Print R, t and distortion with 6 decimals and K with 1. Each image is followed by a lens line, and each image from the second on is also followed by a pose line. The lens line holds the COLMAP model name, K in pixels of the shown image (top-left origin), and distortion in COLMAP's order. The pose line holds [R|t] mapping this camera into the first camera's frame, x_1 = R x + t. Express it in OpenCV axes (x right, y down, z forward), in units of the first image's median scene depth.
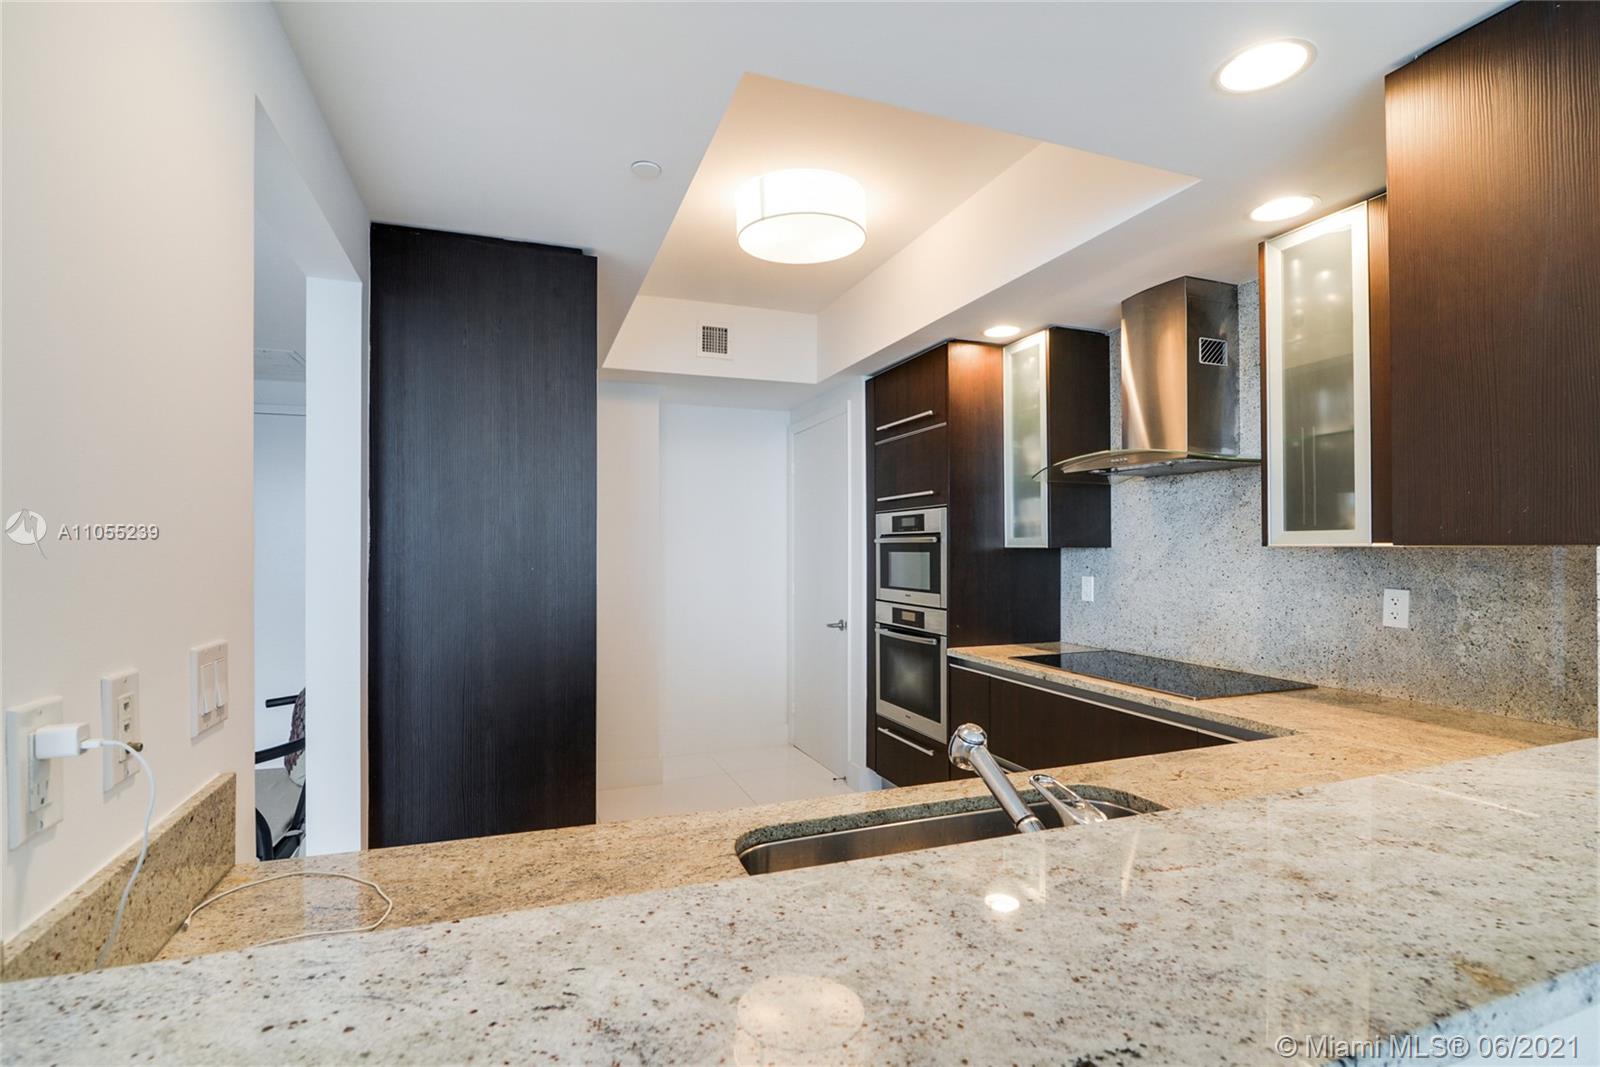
lens RADIAL K [[750.5, 0, 800.0], [0, 750.5, 533.5], [0, 0, 1]] dist [-0.001685, -0.000121]
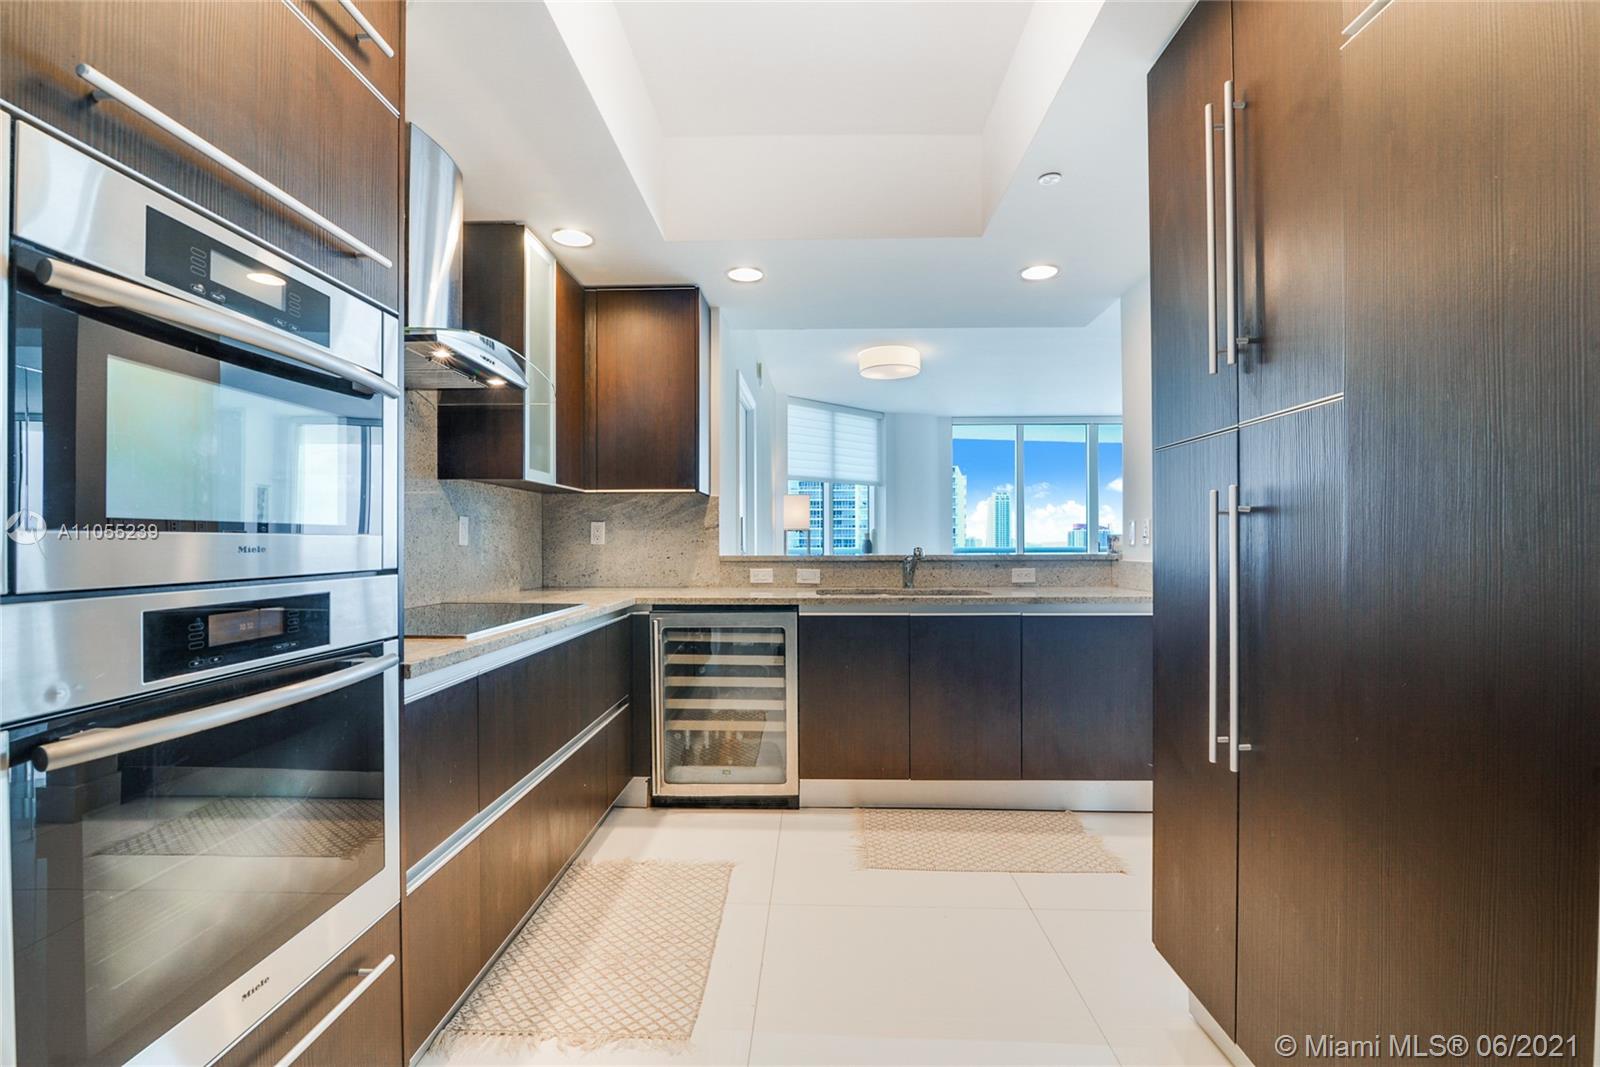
lens RADIAL K [[750.5, 0, 800.0], [0, 750.5, 533.5], [0, 0, 1]] dist [-0.001685, -0.000121]
pose [[-0.923223, 0.010729, 0.384116, -0.159729], [-0.000978, 0.999541, -0.030270, 0.093610], [-0.384264, -0.028322, -0.922789, 1.296073]]
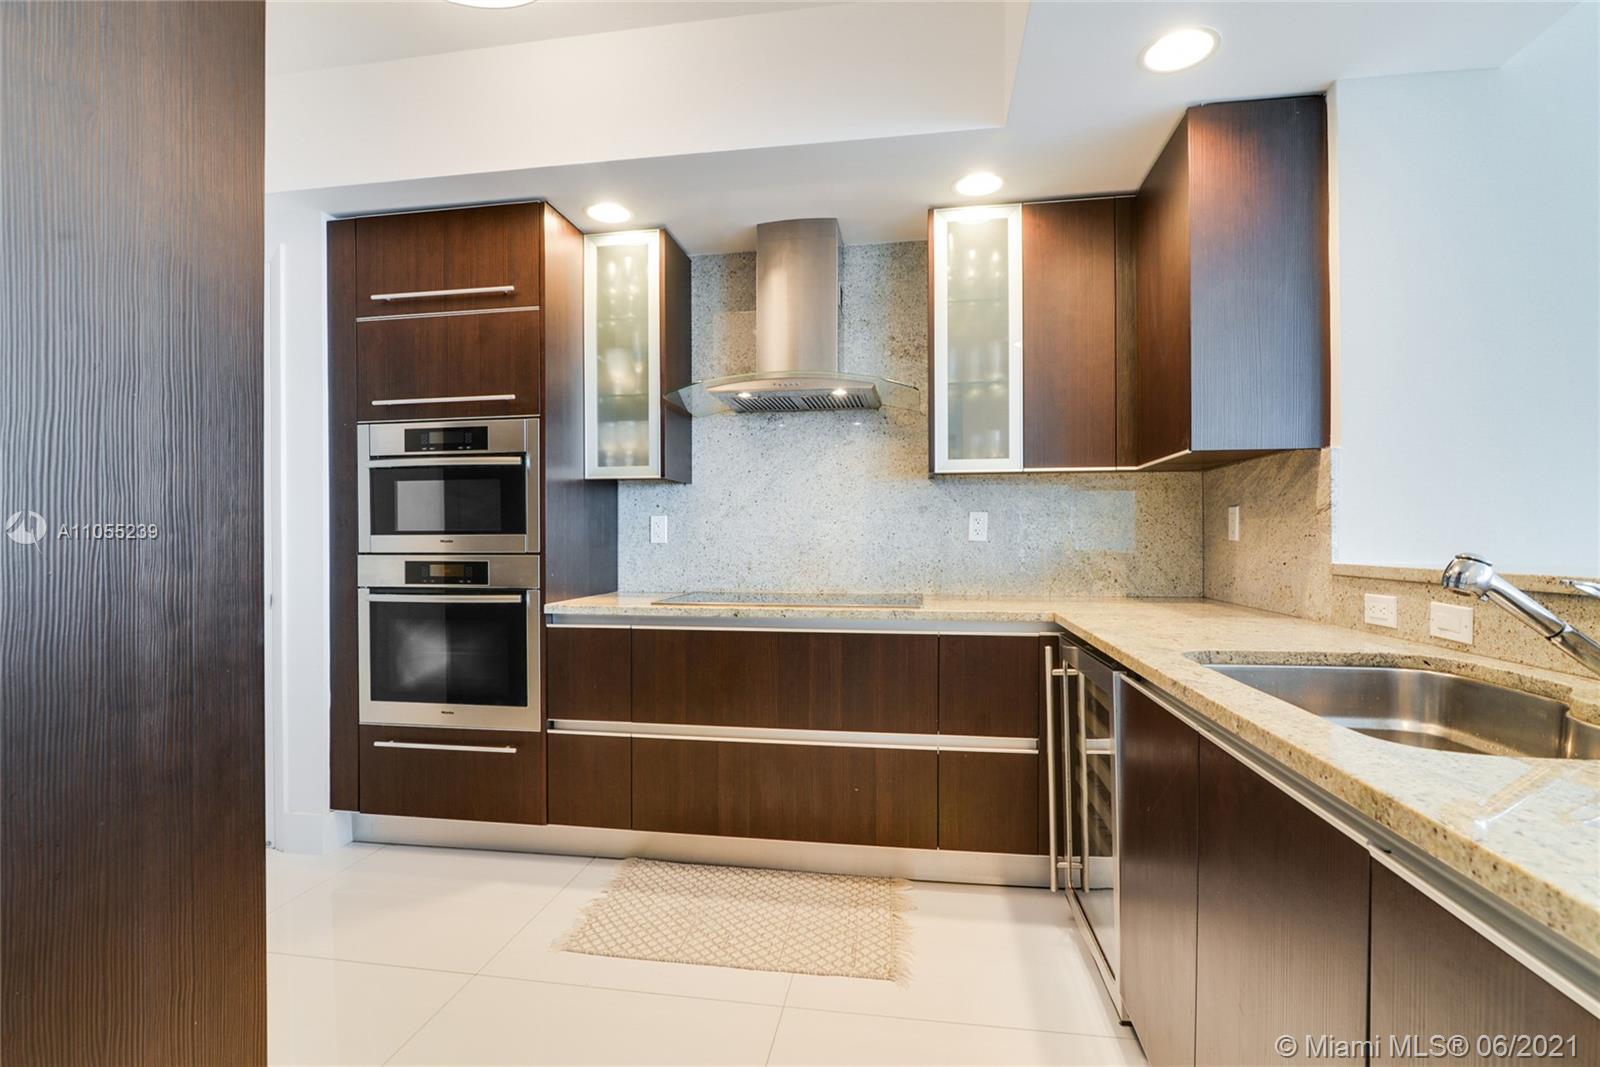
lens RADIAL K [[738.5, 0, 767.7], [0, 738.5, 529.8], [0, 0, 1]] dist [-0.000012, 0.000093]
pose [[0.521619, 0.015268, 0.853042, -0.320388], [-0.016702, 0.999831, -0.007683, 0.079314], [-0.853015, -0.010240, 0.521786, 0.417929]]
